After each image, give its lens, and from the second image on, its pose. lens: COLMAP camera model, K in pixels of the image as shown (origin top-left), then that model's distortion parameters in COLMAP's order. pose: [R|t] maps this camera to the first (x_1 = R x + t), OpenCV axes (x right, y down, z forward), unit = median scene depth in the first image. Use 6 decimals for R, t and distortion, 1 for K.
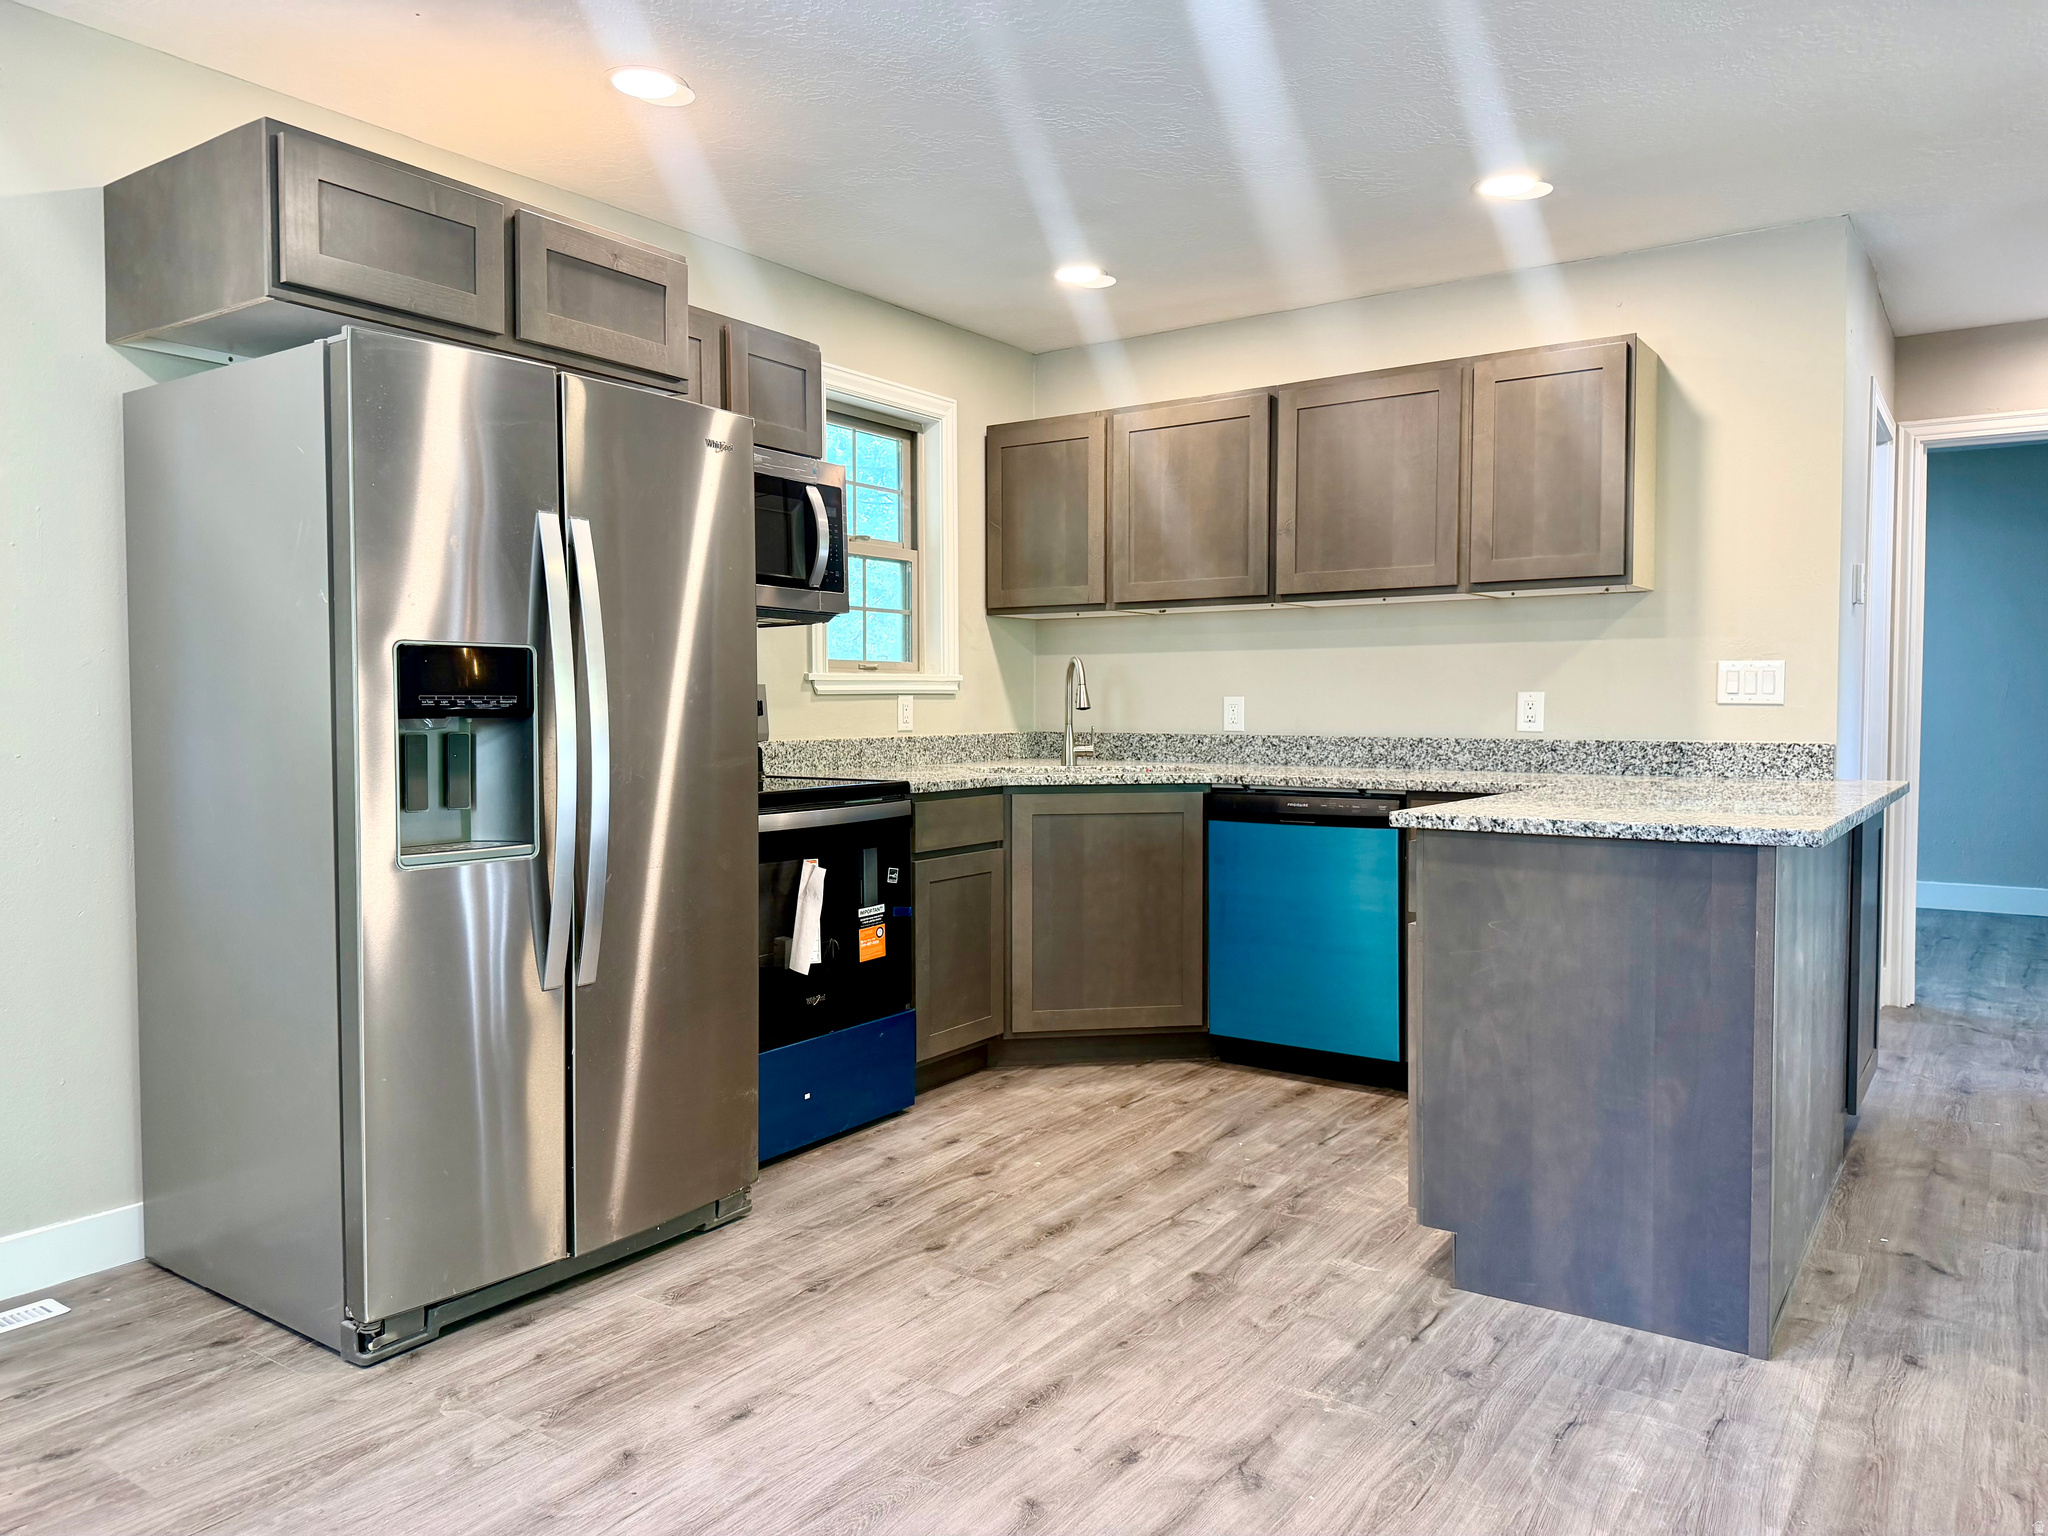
lens RADIAL K [[1446.1, 0, 1018.4], [0, 1446.1, 763.3], [0, 0, 1]] dist [0.015697, -0.027430]
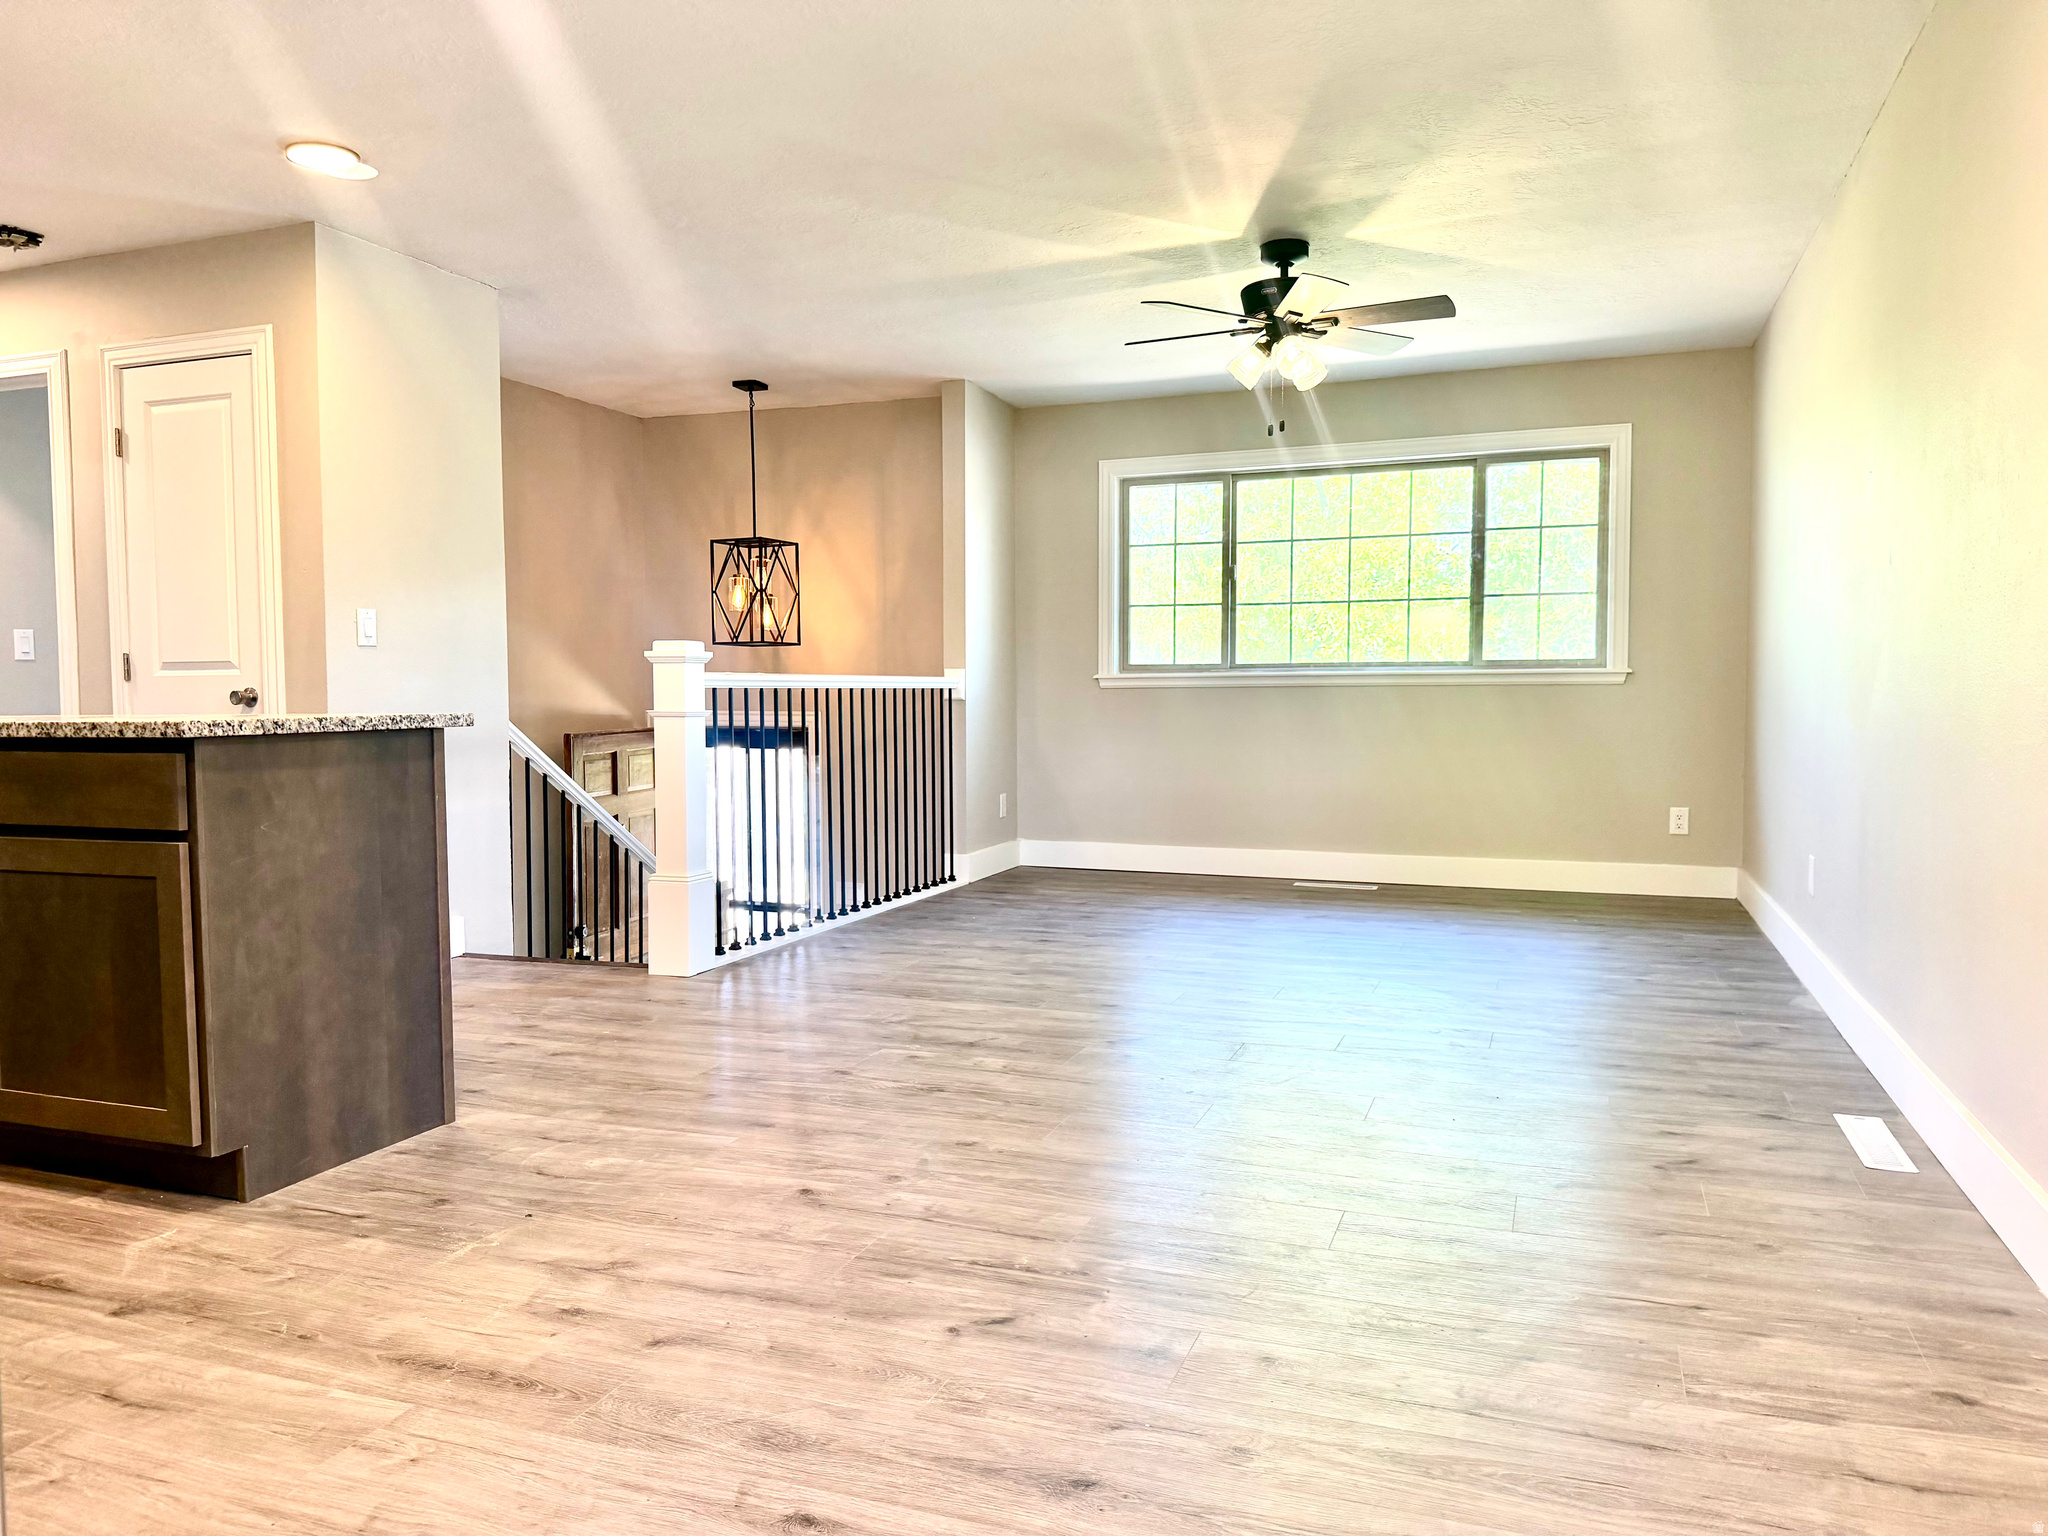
lens RADIAL K [[1446.1, 0, 1033.2], [0, 1446.1, 772.5], [0, 0, 1]] dist [0.015697, -0.027430]
pose [[-0.254229, -0.053802, 0.965646, -0.768349], [0.051354, 0.996292, 0.069030, 0.029851], [-0.965780, 0.067139, -0.250523, 0.708875]]
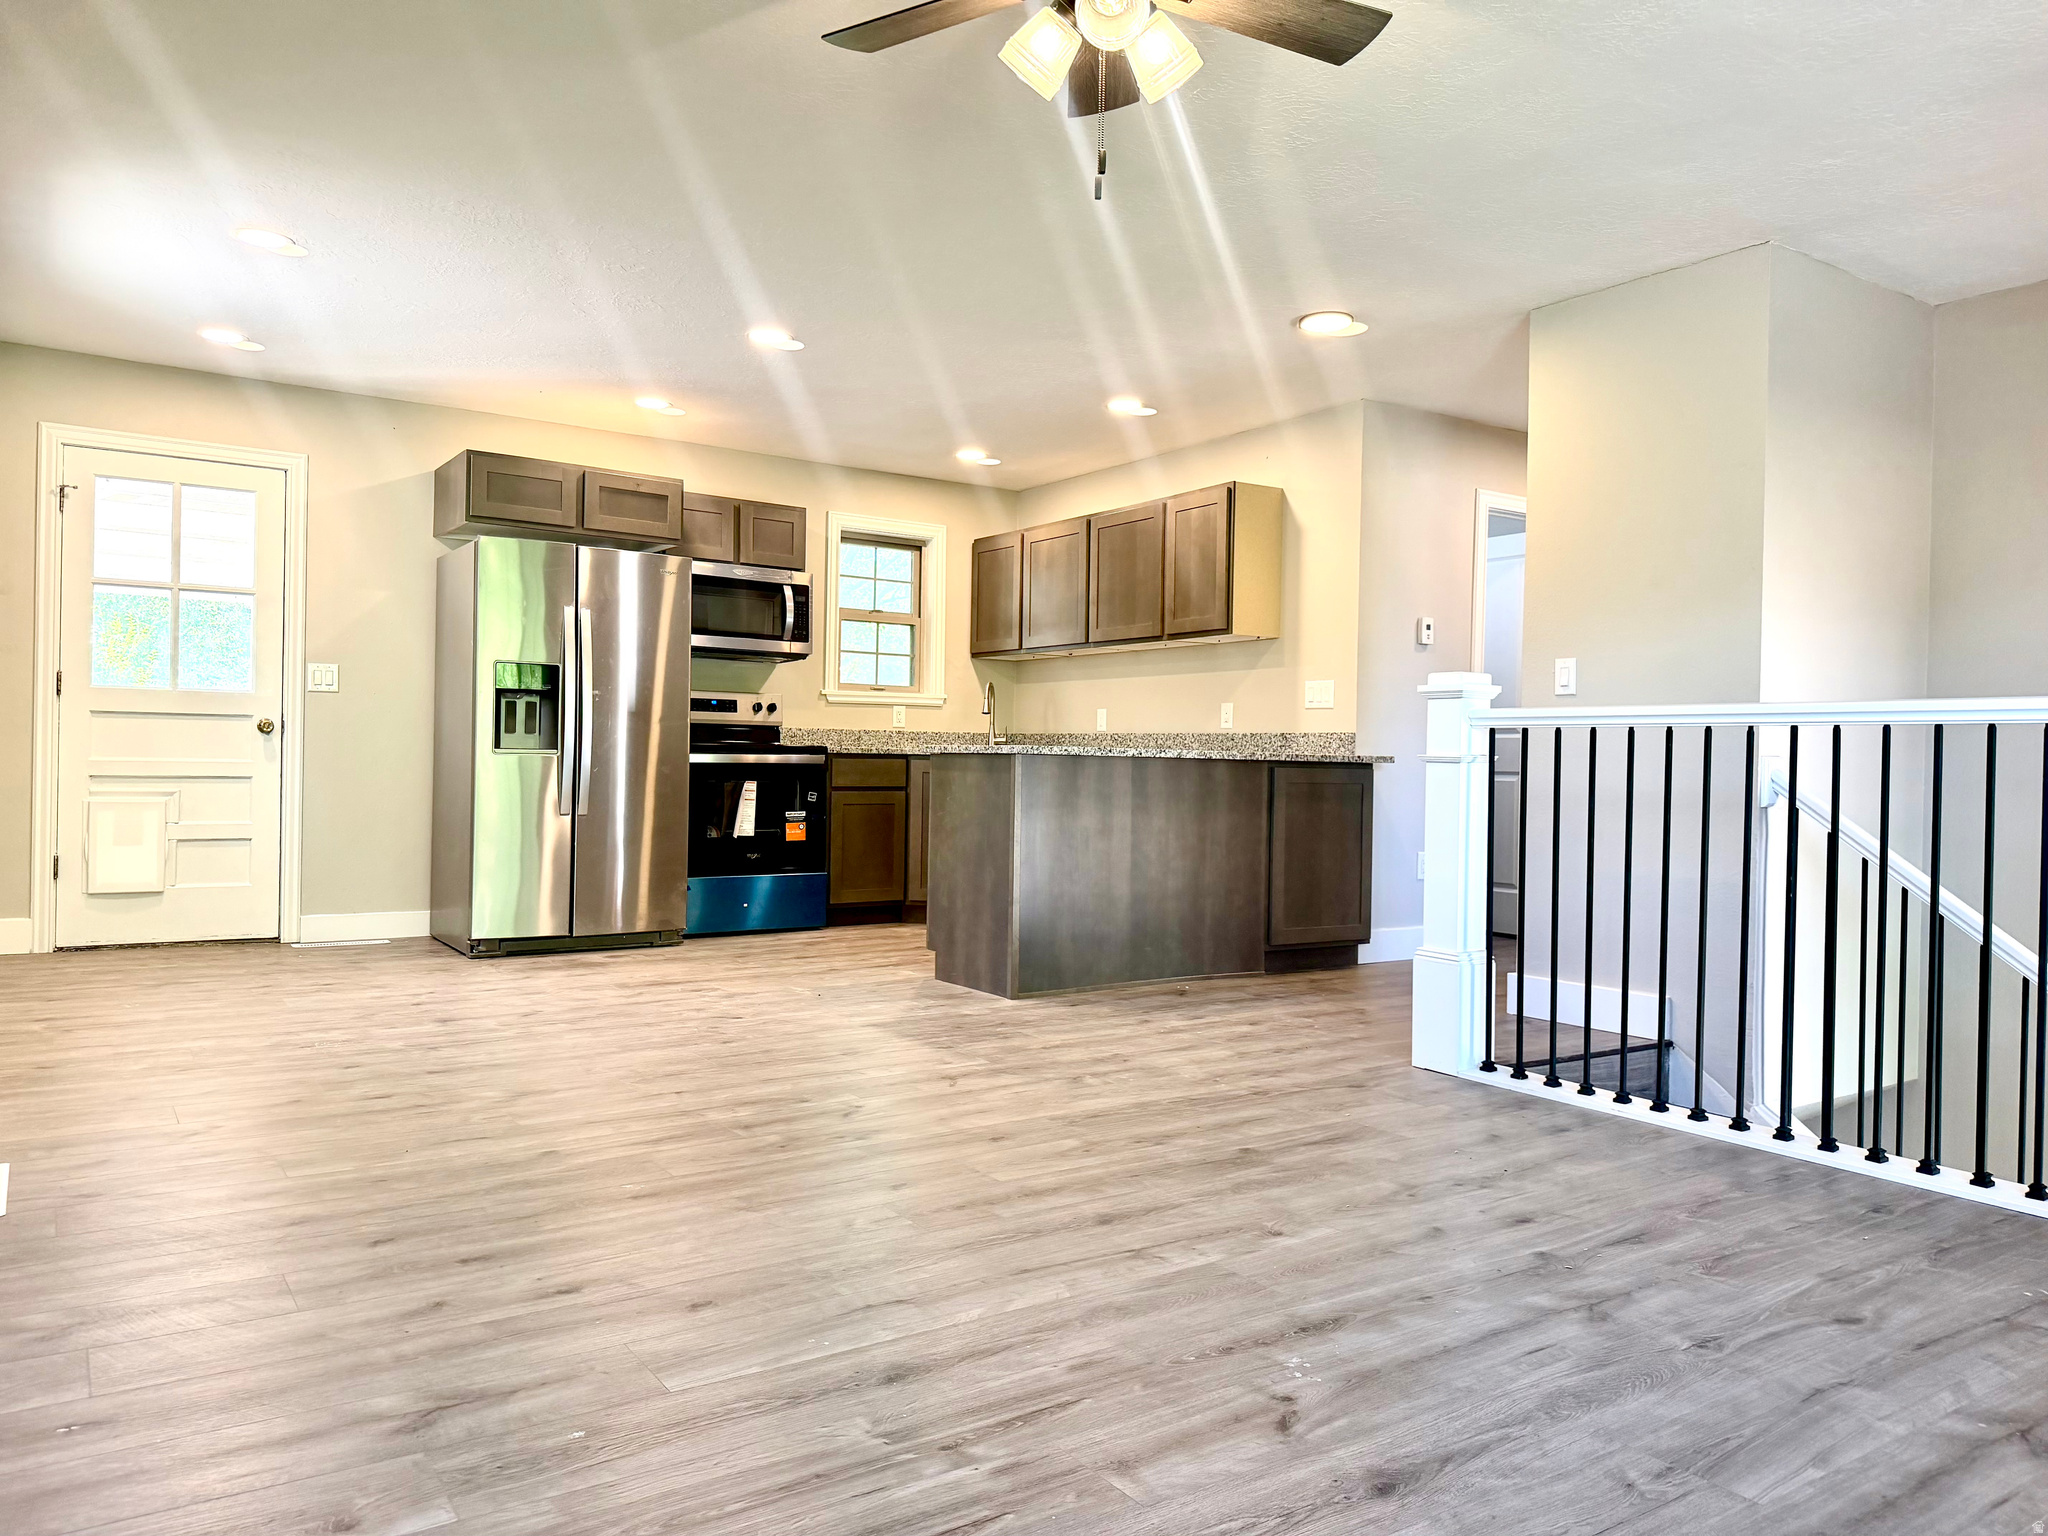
lens RADIAL K [[1446.1, 0, 1037.5], [0, 1446.1, 753.2], [0, 0, 1]] dist [0.015697, -0.027430]
pose [[0.936021, 0.018114, -0.351478, 1.127070], [-0.036266, 0.998323, -0.045130, 0.131121], [0.350071, 0.054989, 0.935108, -0.839652]]
